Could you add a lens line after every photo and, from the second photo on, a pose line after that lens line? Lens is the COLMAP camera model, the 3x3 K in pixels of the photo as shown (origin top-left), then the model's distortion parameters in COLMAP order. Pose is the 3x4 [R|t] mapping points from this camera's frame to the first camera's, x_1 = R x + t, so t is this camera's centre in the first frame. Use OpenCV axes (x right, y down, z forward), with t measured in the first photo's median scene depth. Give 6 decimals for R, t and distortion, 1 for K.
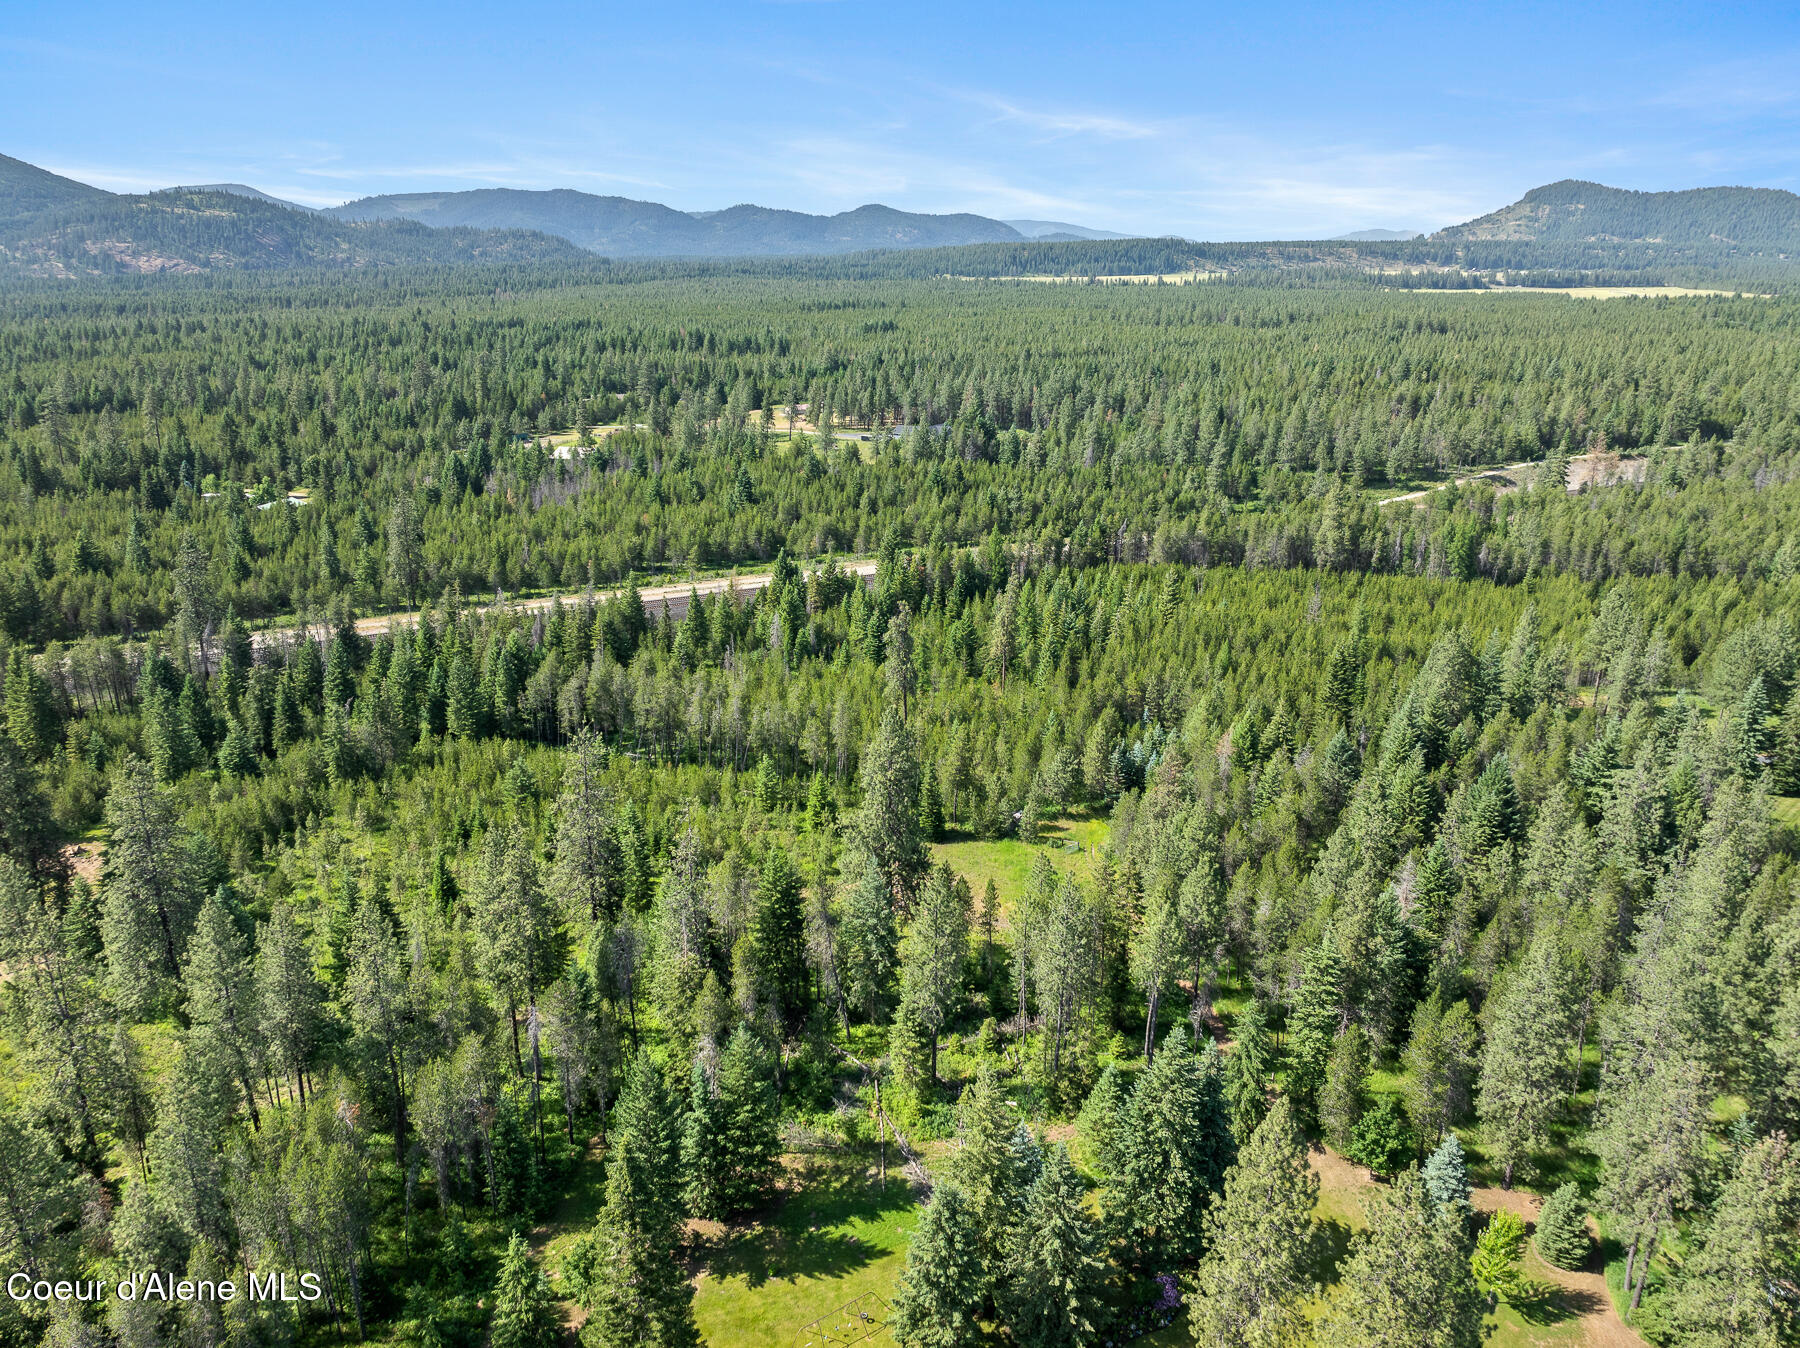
lens RADIAL K [[1270.6, 0, 906.3], [0, 1270.6, 673.9], [0, 0, 1]] dist [-0.033682, 0.024477]
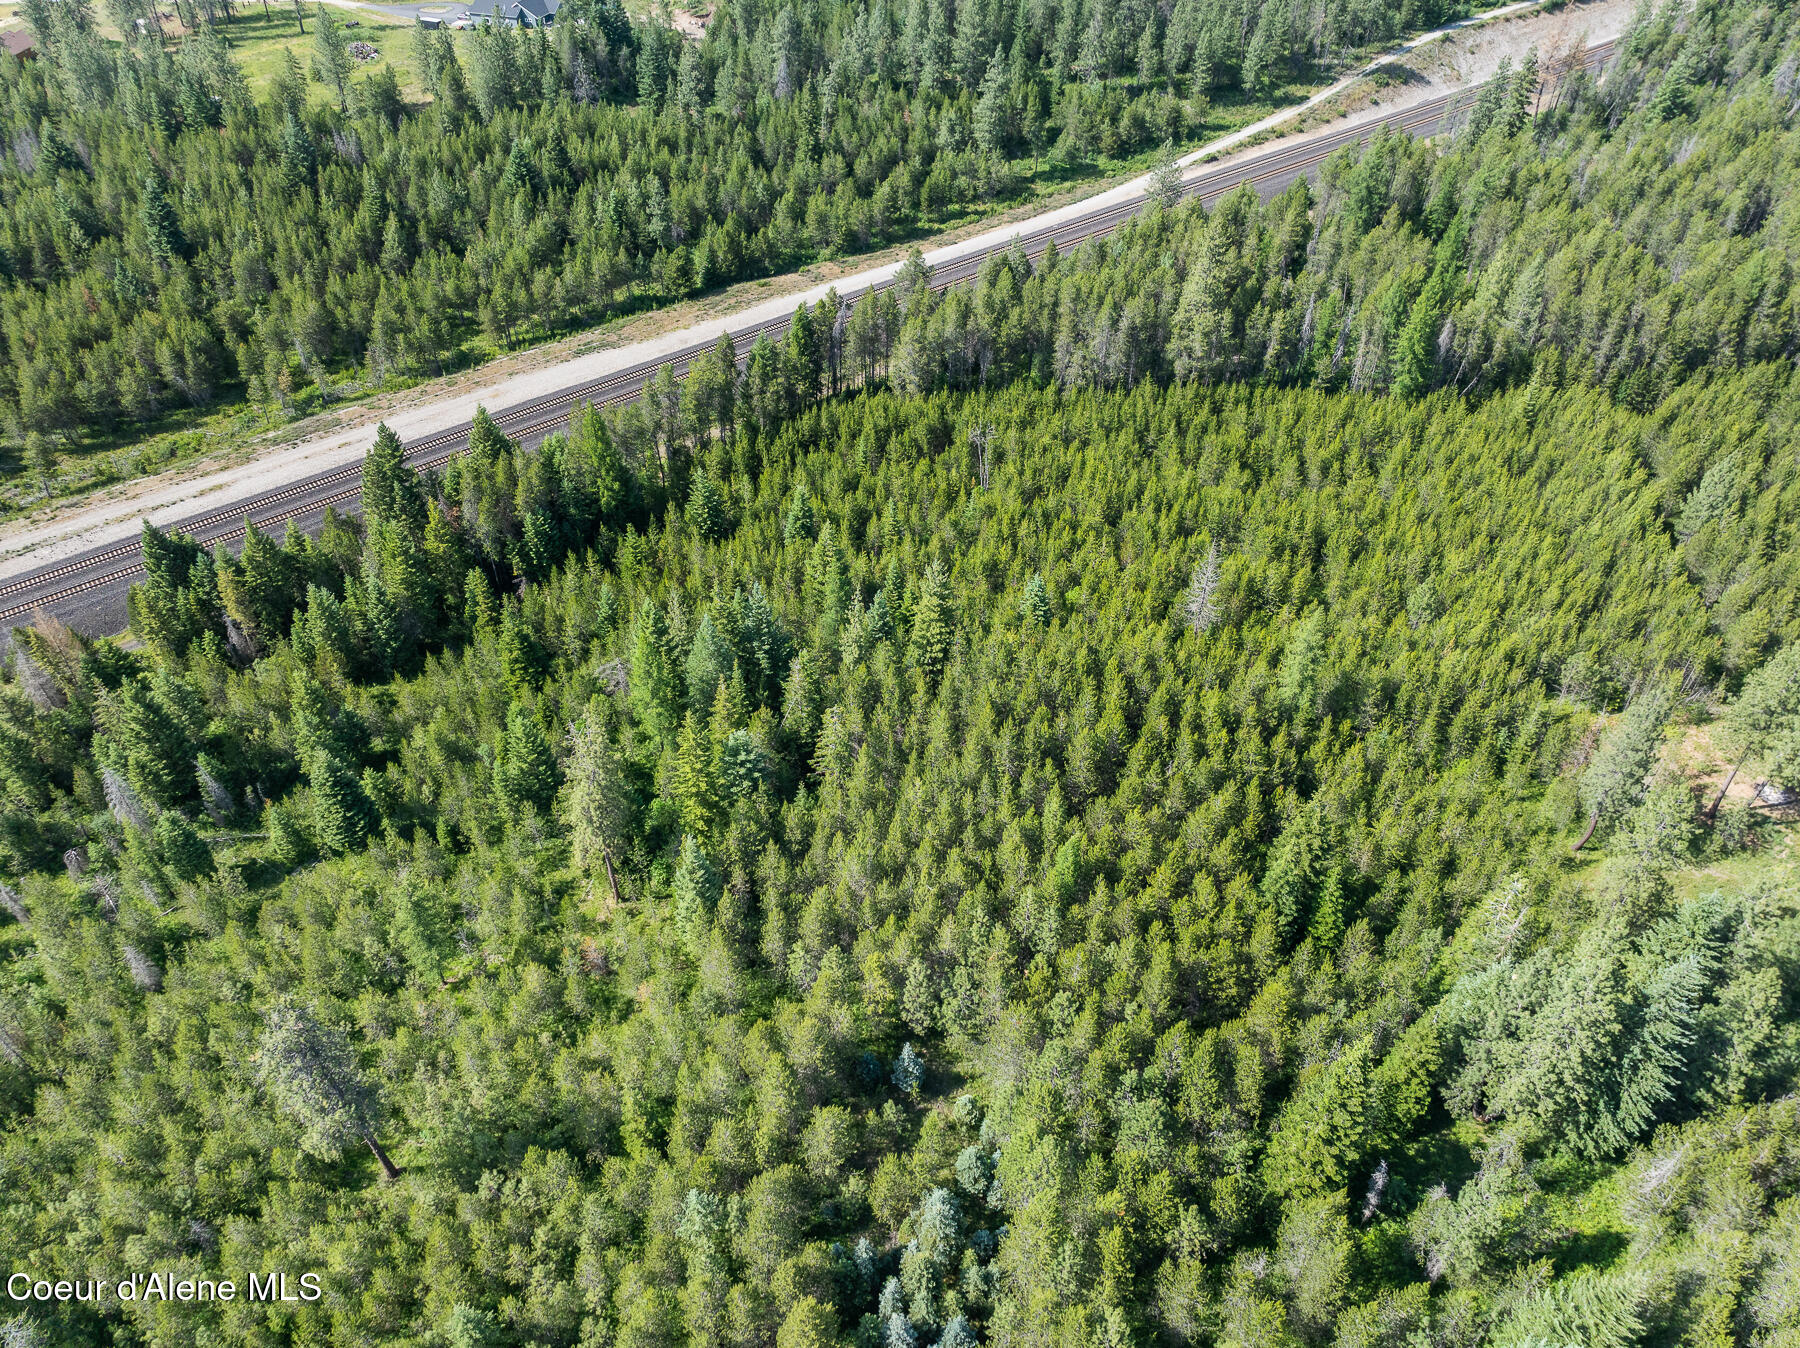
lens RADIAL K [[1270.6, 0, 906.3], [0, 1270.6, 673.9], [0, 0, 1]] dist [-0.033682, 0.024477]
pose [[0.979199, -0.137057, 0.149616, 0.088005], [0.066870, 0.914166, 0.399785, -0.180986], [-0.191567, -0.381464, 0.904316, 0.402688]]
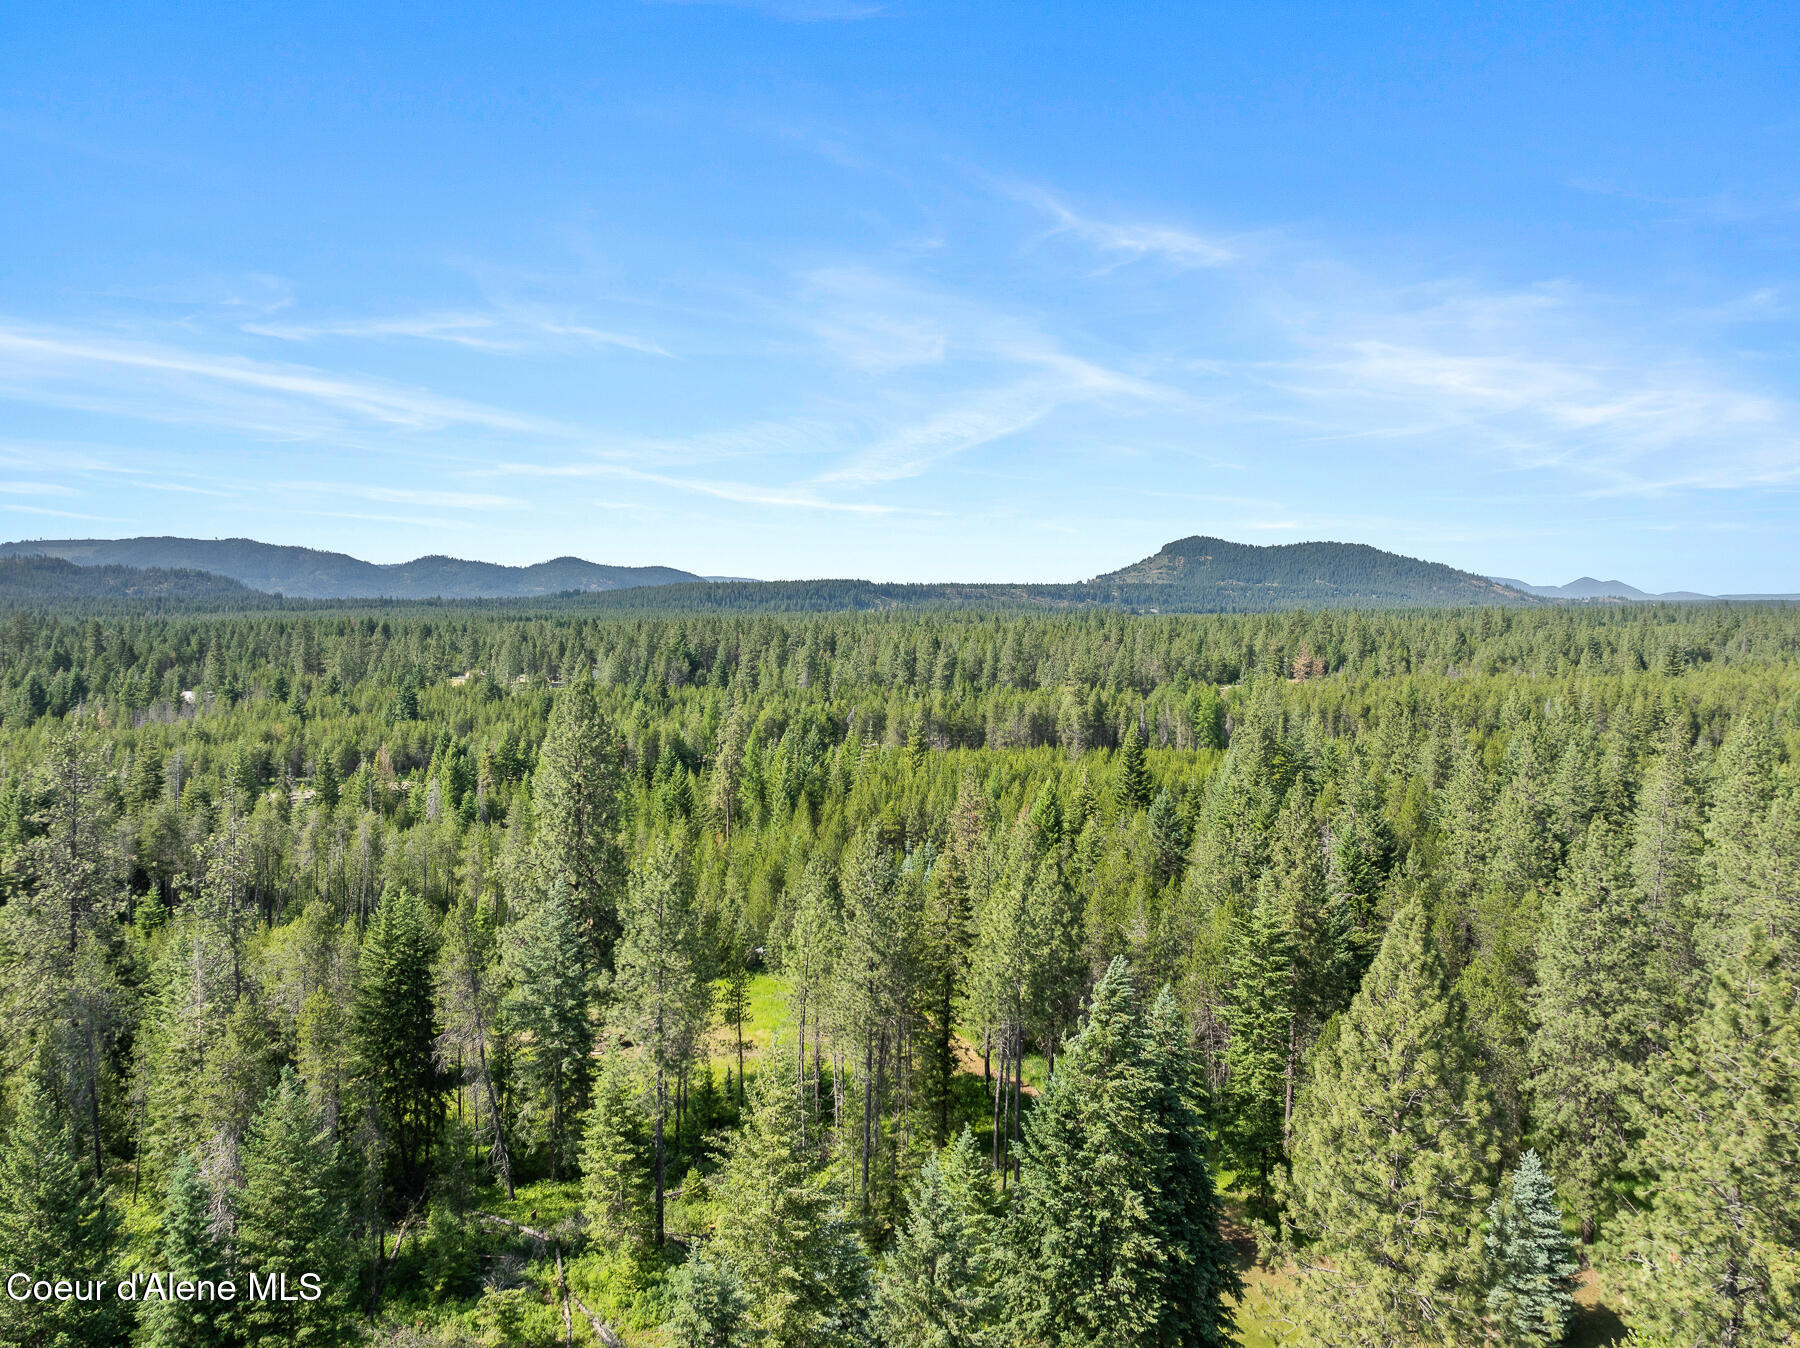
lens RADIAL K [[1270.6, 0, 906.3], [0, 1270.6, 673.9], [0, 0, 1]] dist [-0.033682, 0.024477]
pose [[0.972319, -0.012389, 0.233330, -0.000159], [0.074641, 0.962741, -0.259920, 0.086859], [-0.221416, 0.270141, 0.937016, 0.134358]]
